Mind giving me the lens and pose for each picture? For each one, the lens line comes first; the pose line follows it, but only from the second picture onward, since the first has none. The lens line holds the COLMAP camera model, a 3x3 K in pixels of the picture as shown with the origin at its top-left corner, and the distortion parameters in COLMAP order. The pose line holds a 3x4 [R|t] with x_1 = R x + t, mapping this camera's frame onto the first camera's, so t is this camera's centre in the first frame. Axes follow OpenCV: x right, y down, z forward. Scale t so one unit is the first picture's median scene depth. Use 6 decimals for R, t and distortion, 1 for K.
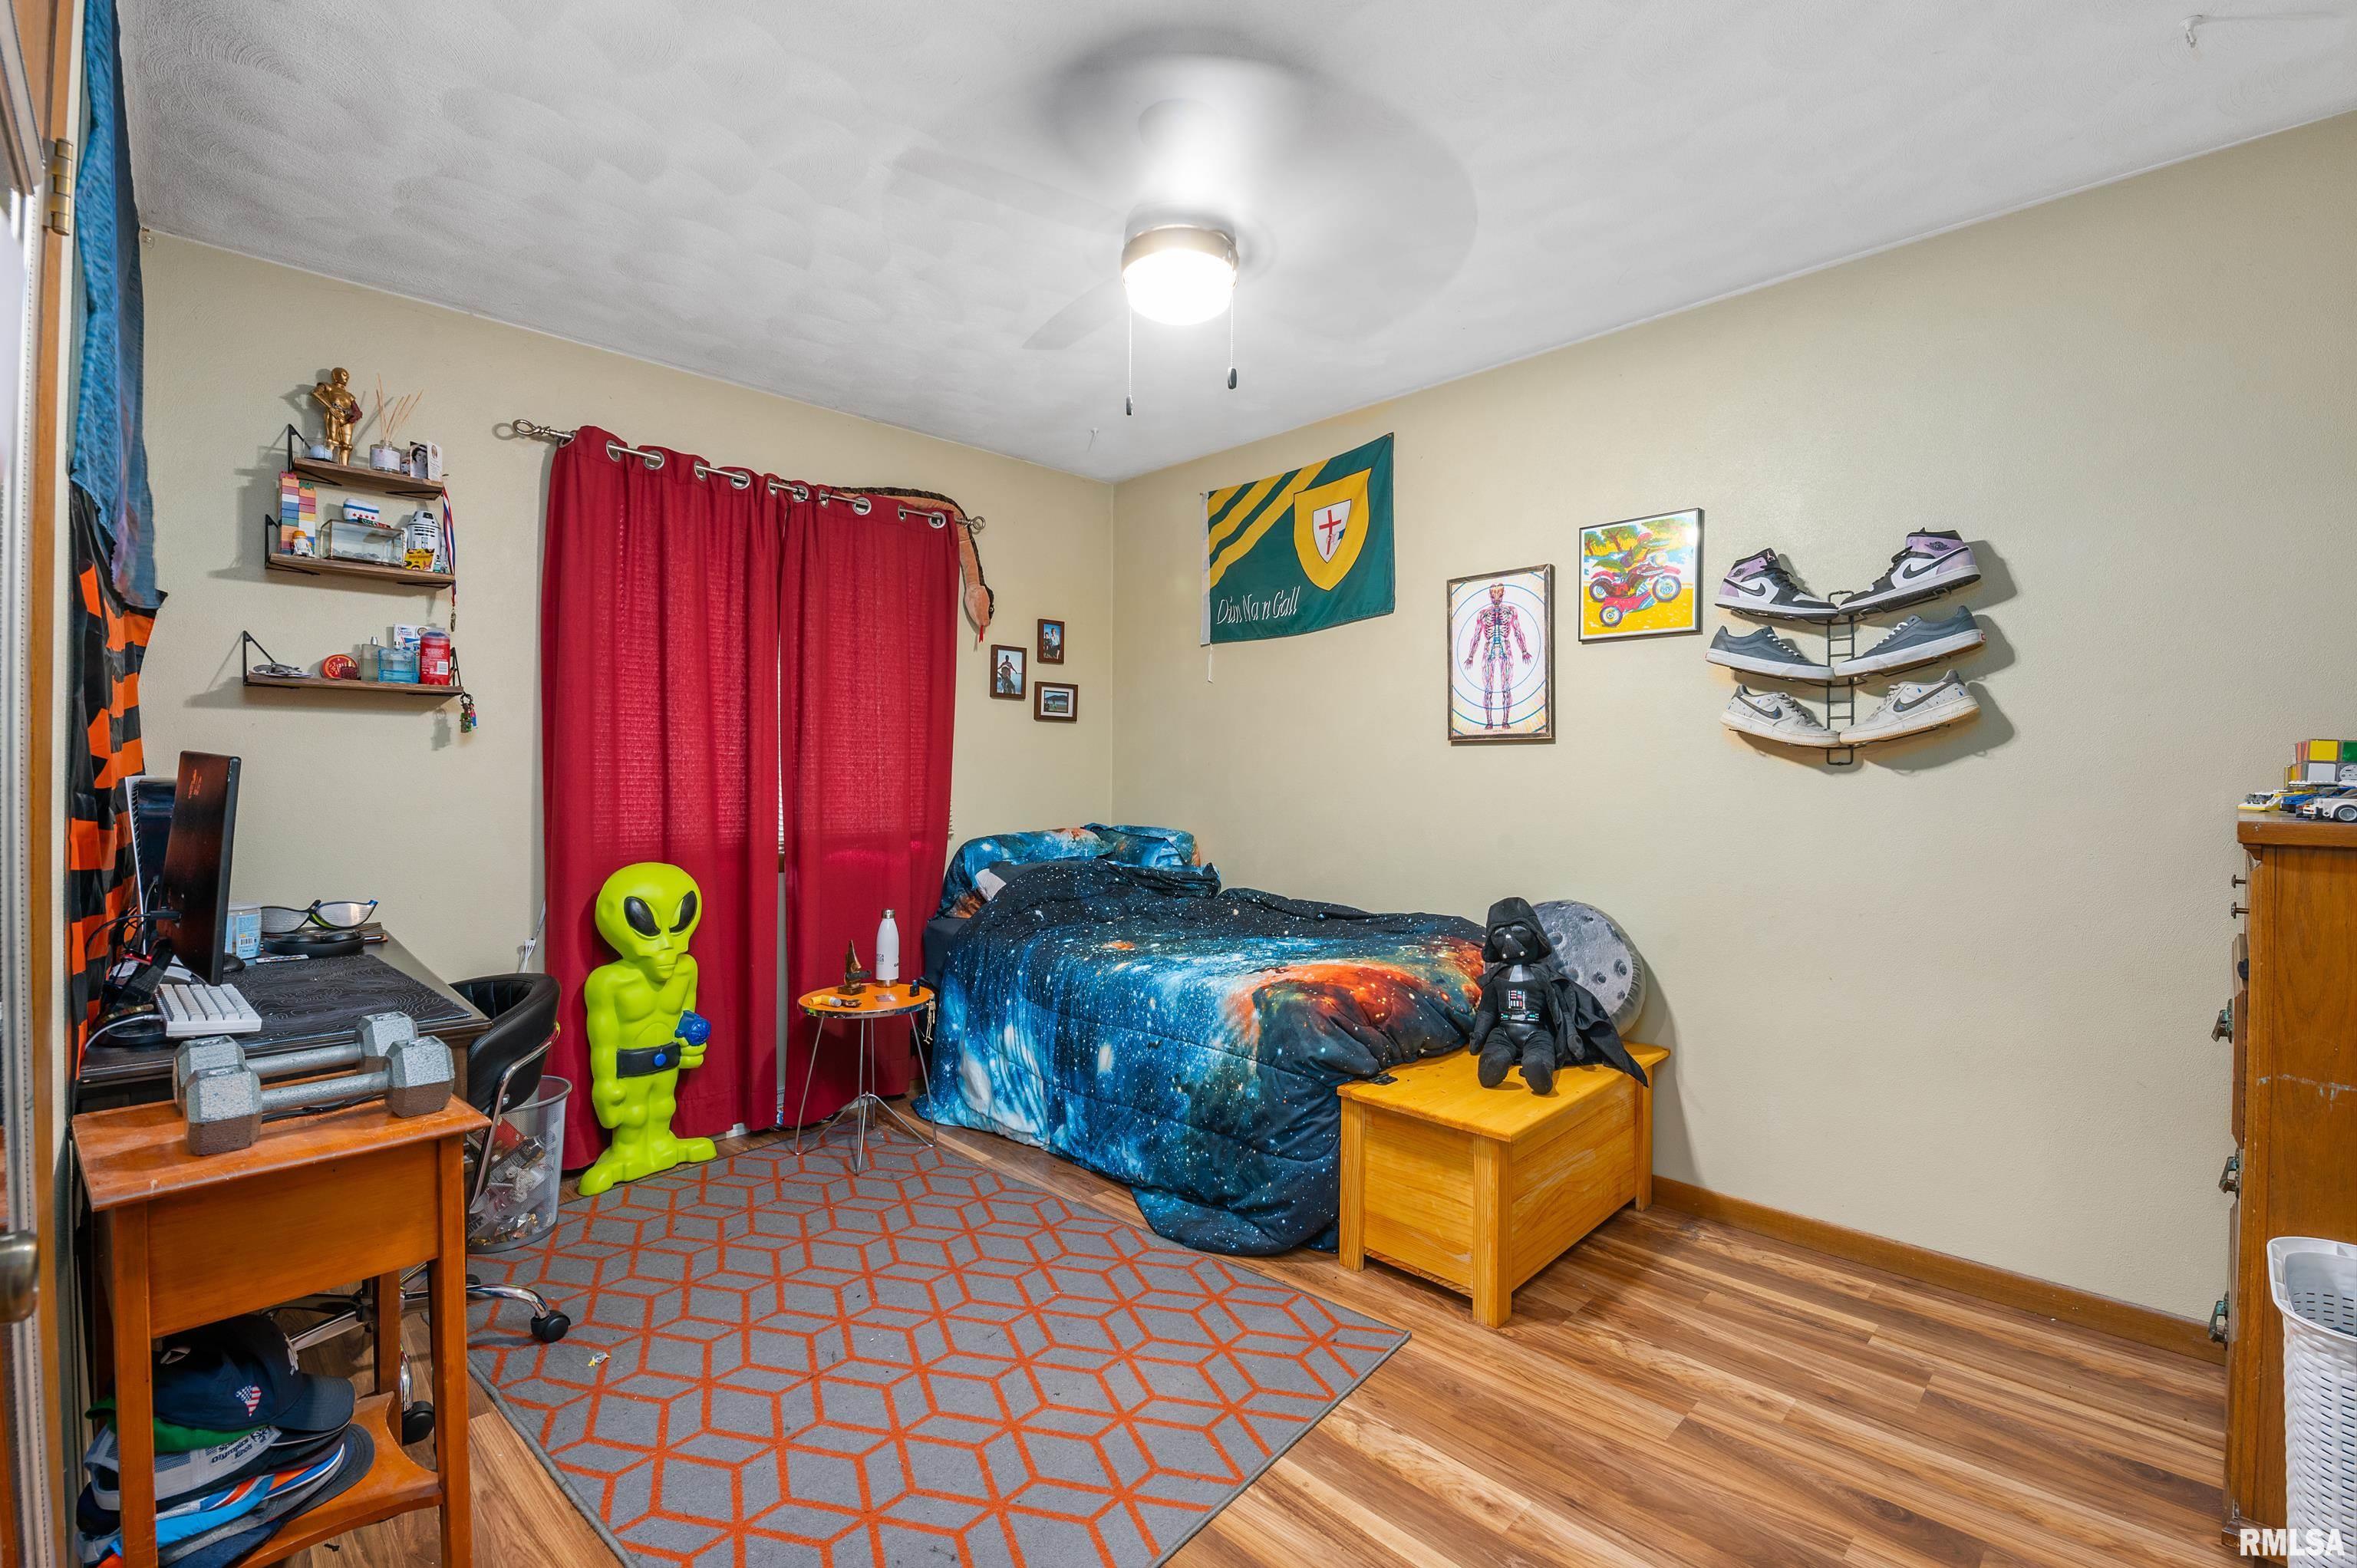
lens RADIAL K [[1026.1, 0, 1162.5], [0, 1026.1, 783.8], [0, 0, 1]] dist [-0.010565, -0.005230]
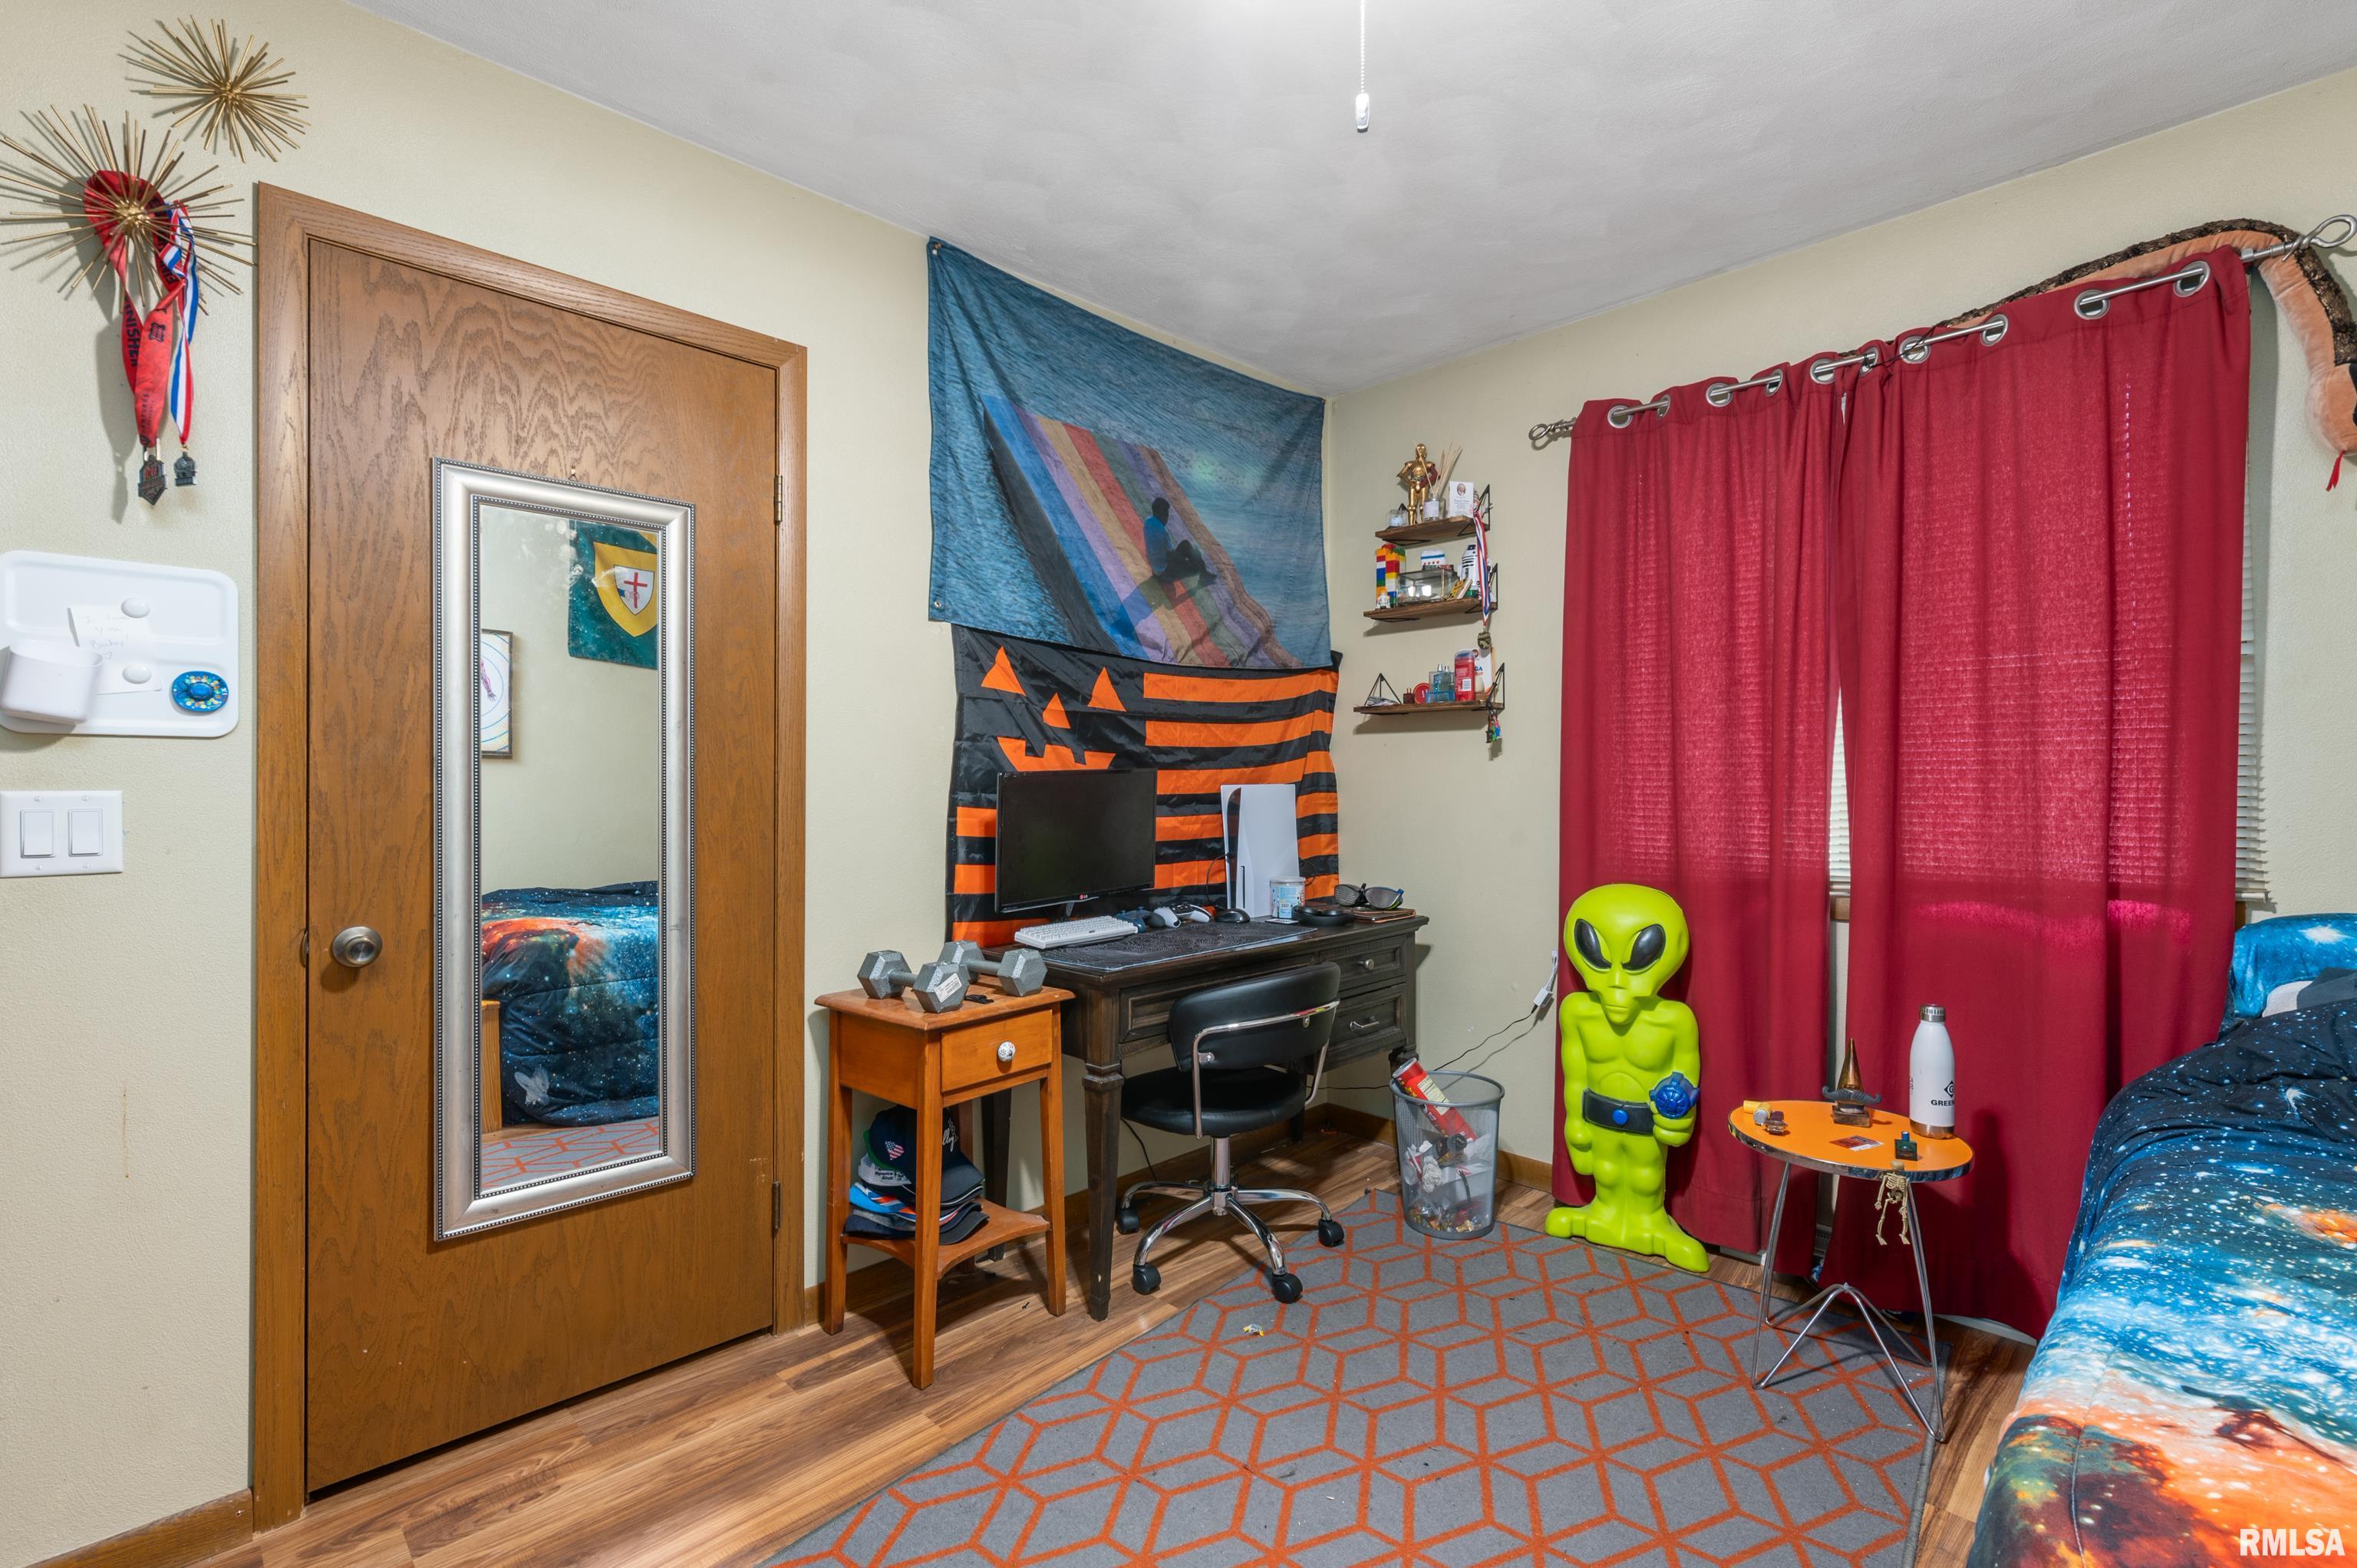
lens RADIAL K [[1026.1, 0, 1165.6], [0, 1026.1, 790.0], [0, 0, 1]] dist [-0.010565, -0.005230]
pose [[0.004324, 0.000260, -0.999991, 0.354116], [-0.000931, 1.000000, 0.000256, -0.002173], [0.999990, 0.000930, 0.004324, 0.612510]]
